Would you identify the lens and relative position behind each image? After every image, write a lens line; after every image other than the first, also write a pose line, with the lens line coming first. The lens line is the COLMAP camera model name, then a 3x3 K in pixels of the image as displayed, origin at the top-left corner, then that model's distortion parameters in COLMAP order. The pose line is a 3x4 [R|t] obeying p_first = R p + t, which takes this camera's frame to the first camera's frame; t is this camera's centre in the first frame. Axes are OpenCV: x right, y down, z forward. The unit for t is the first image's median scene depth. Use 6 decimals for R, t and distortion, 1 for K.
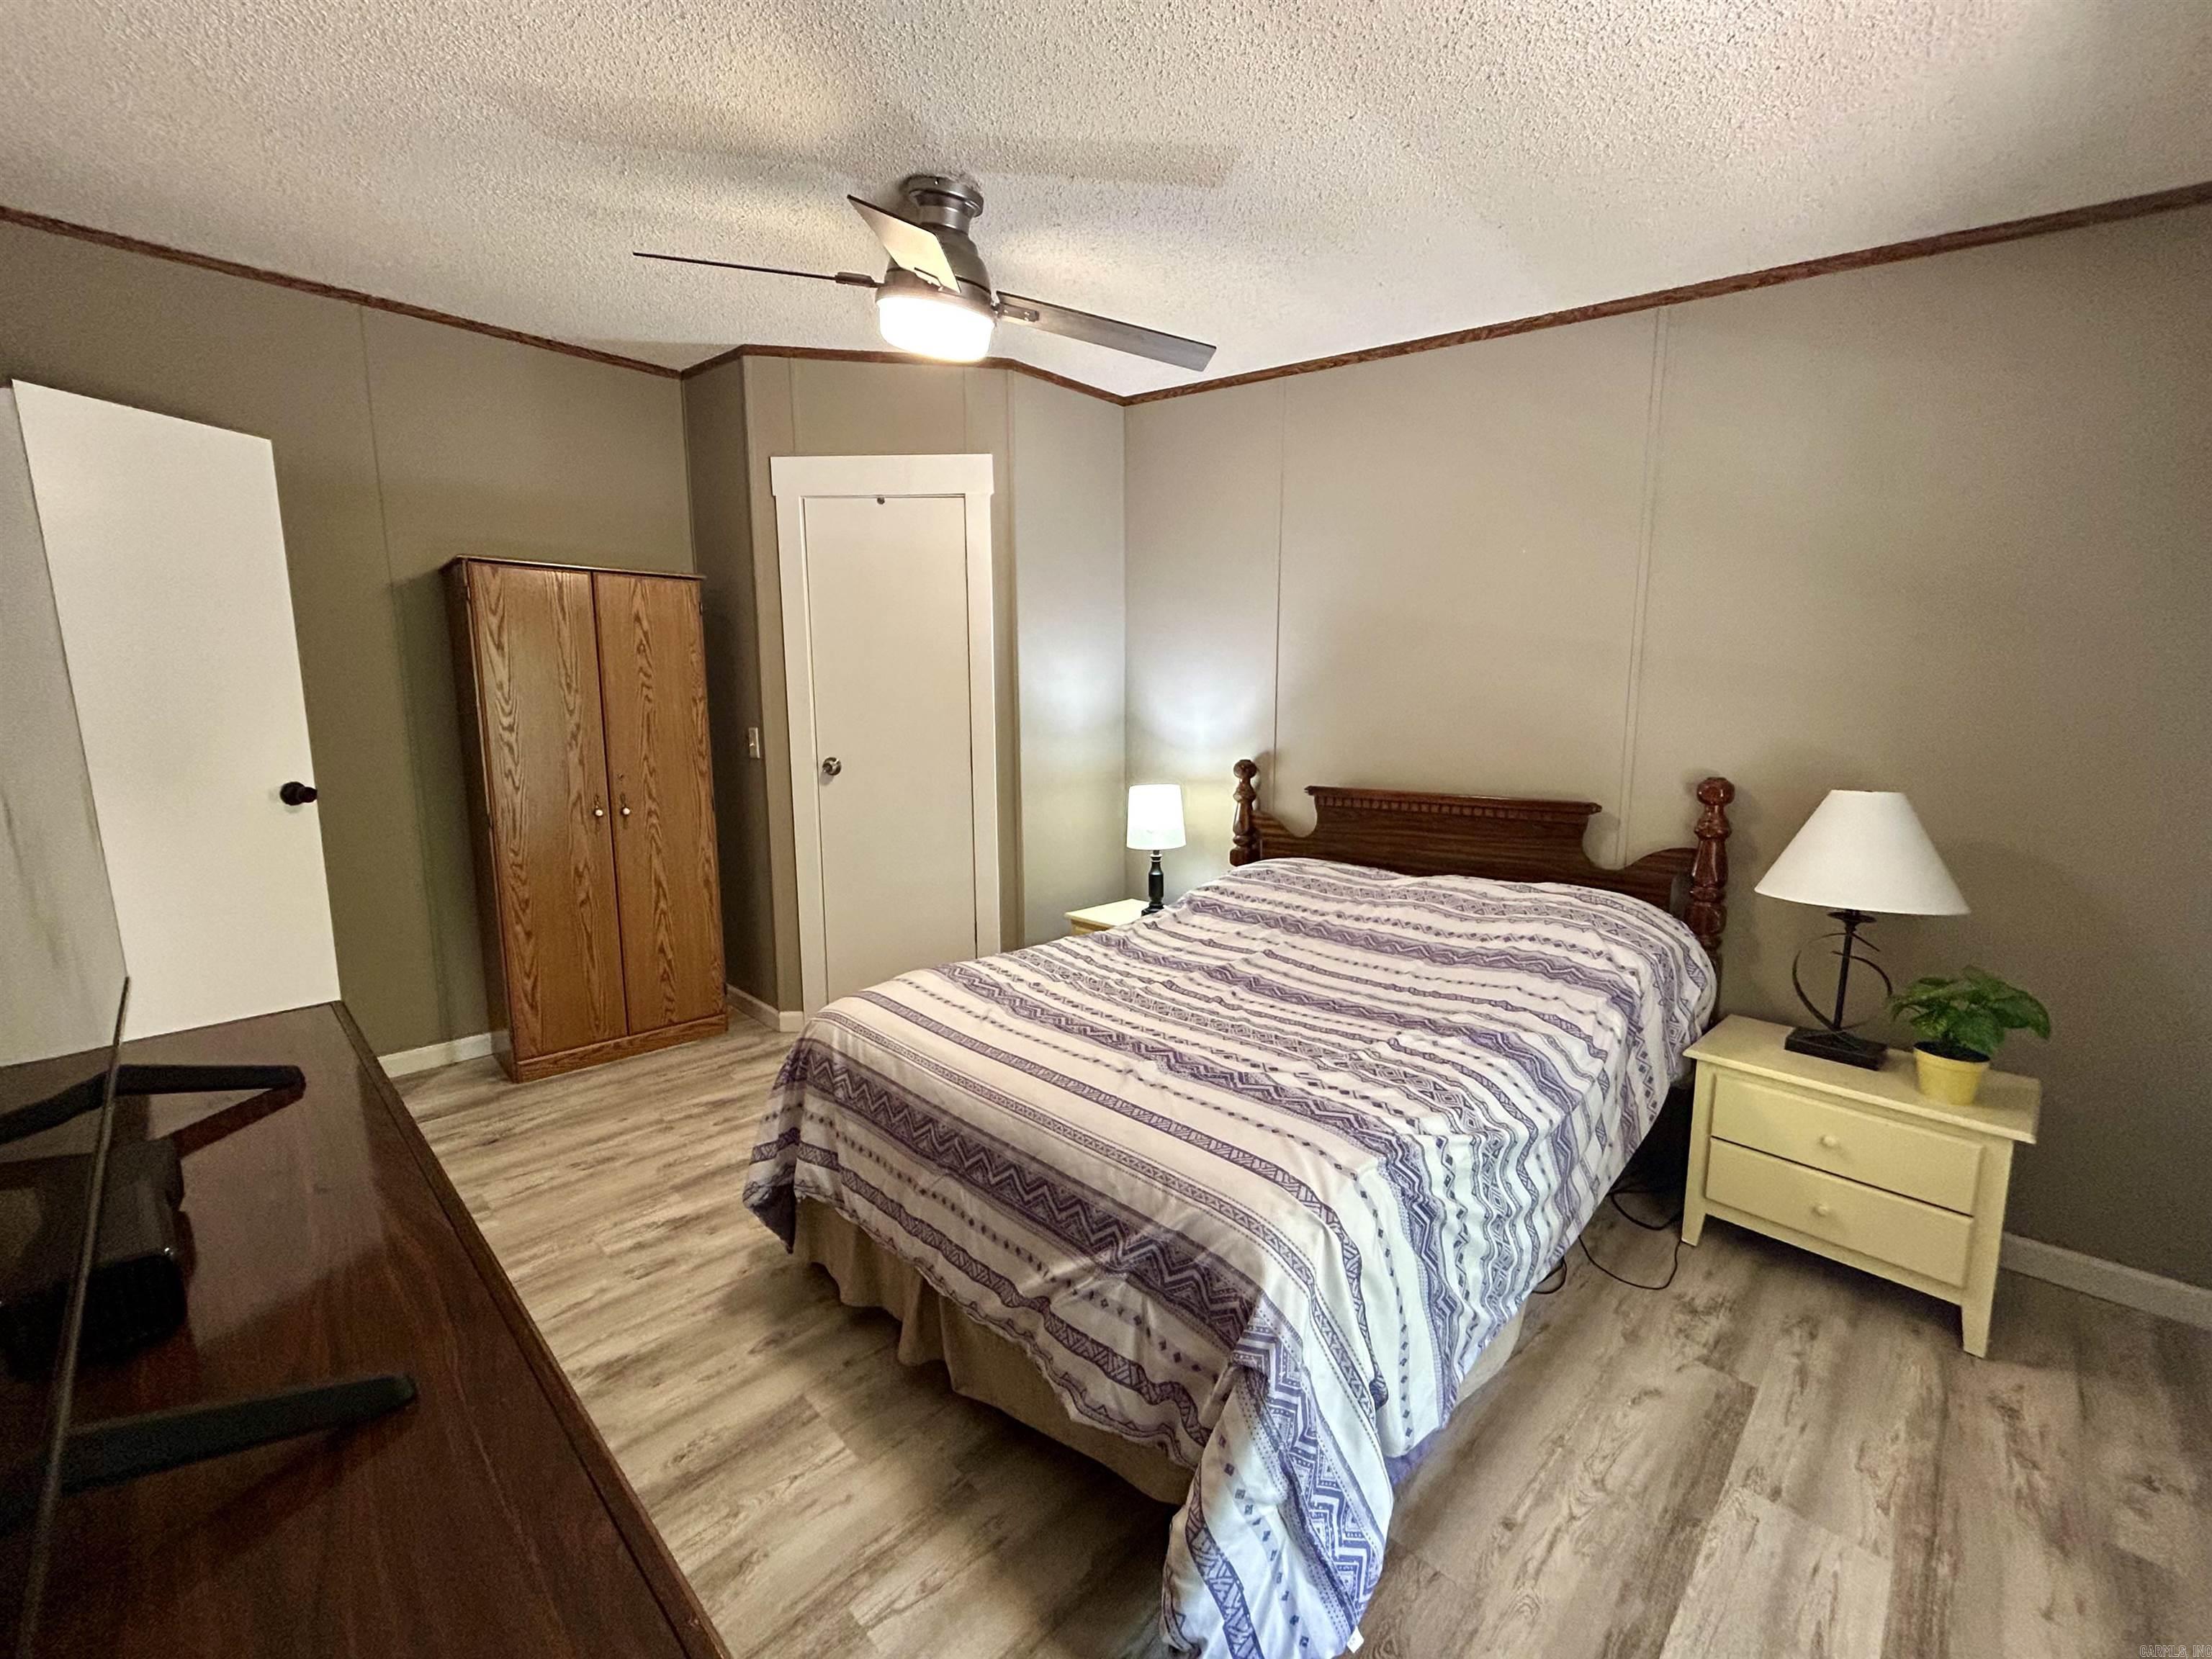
lens RADIAL K [[911.1, 0, 1110.5], [0, 911.1, 829.4], [0, 0, 1]] dist [-0.001369, 0.001334]
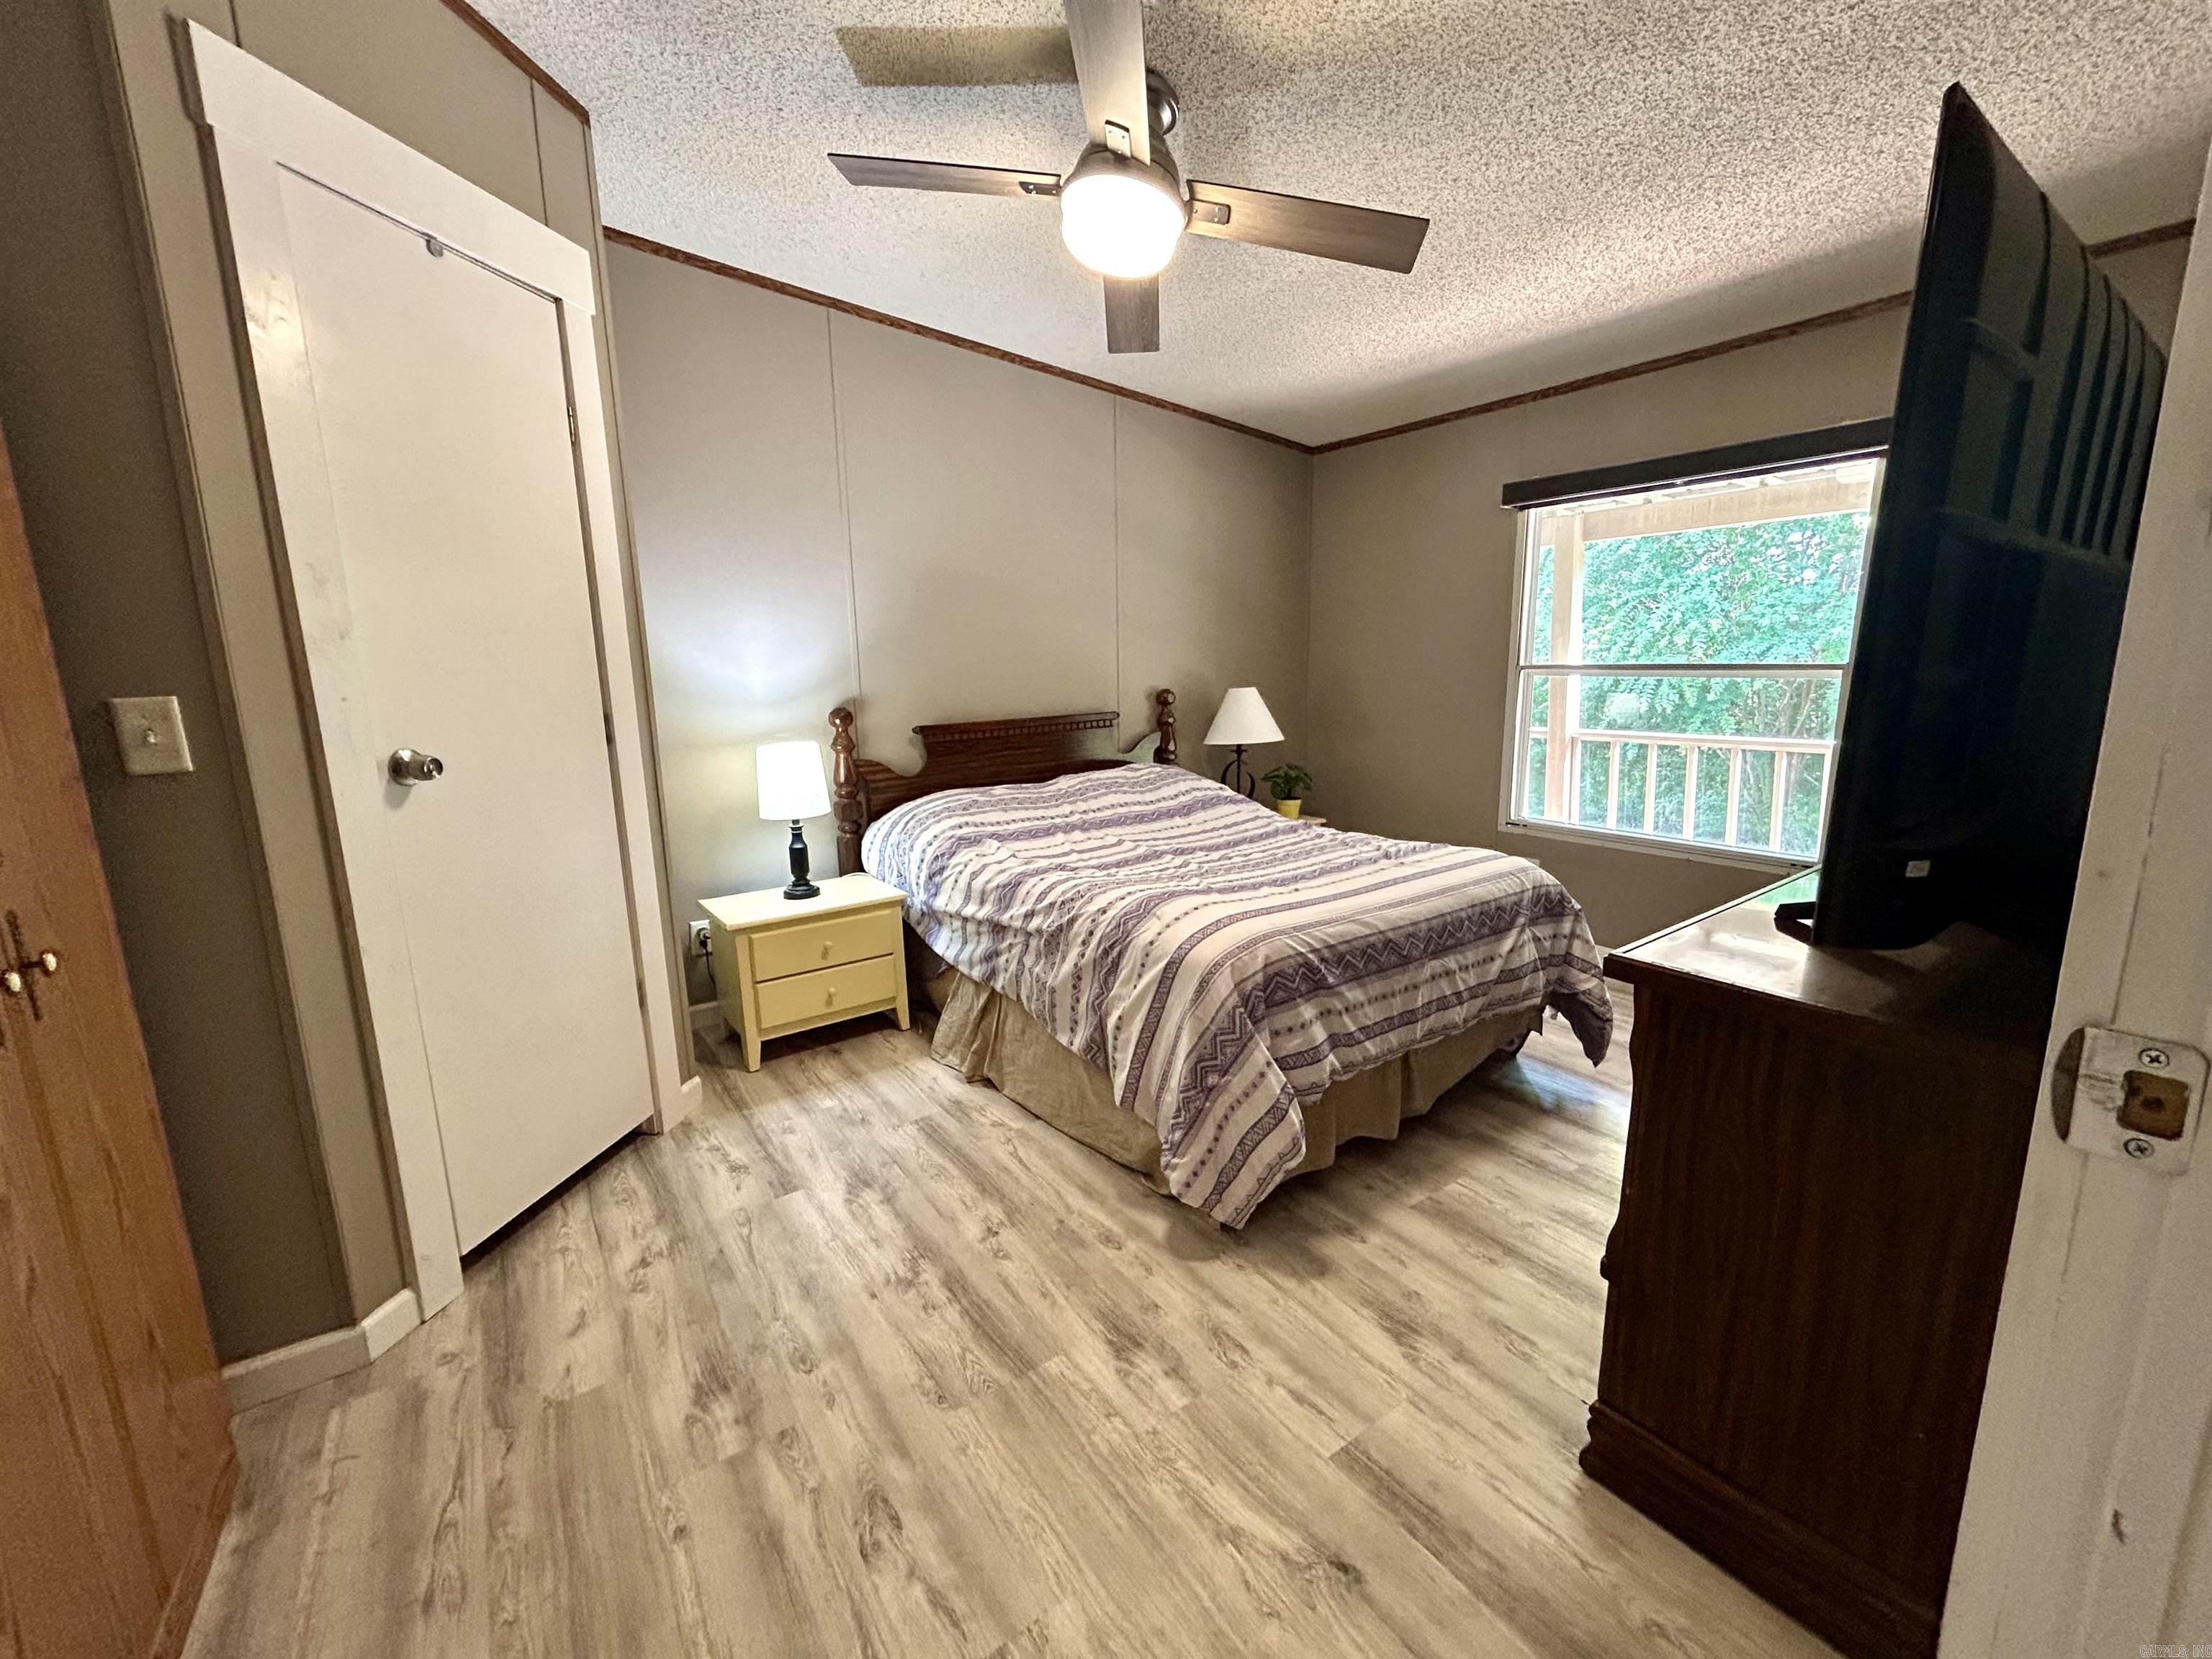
lens RADIAL K [[911.1, 0, 1117.0], [0, 911.1, 829.6], [0, 0, 1]] dist [-0.001369, 0.001334]
pose [[0.159501, -0.178535, 0.970919, -1.071149], [0.155129, 0.975824, 0.153953, -0.076846], [-0.974933, 0.126062, 0.183341, 0.796265]]
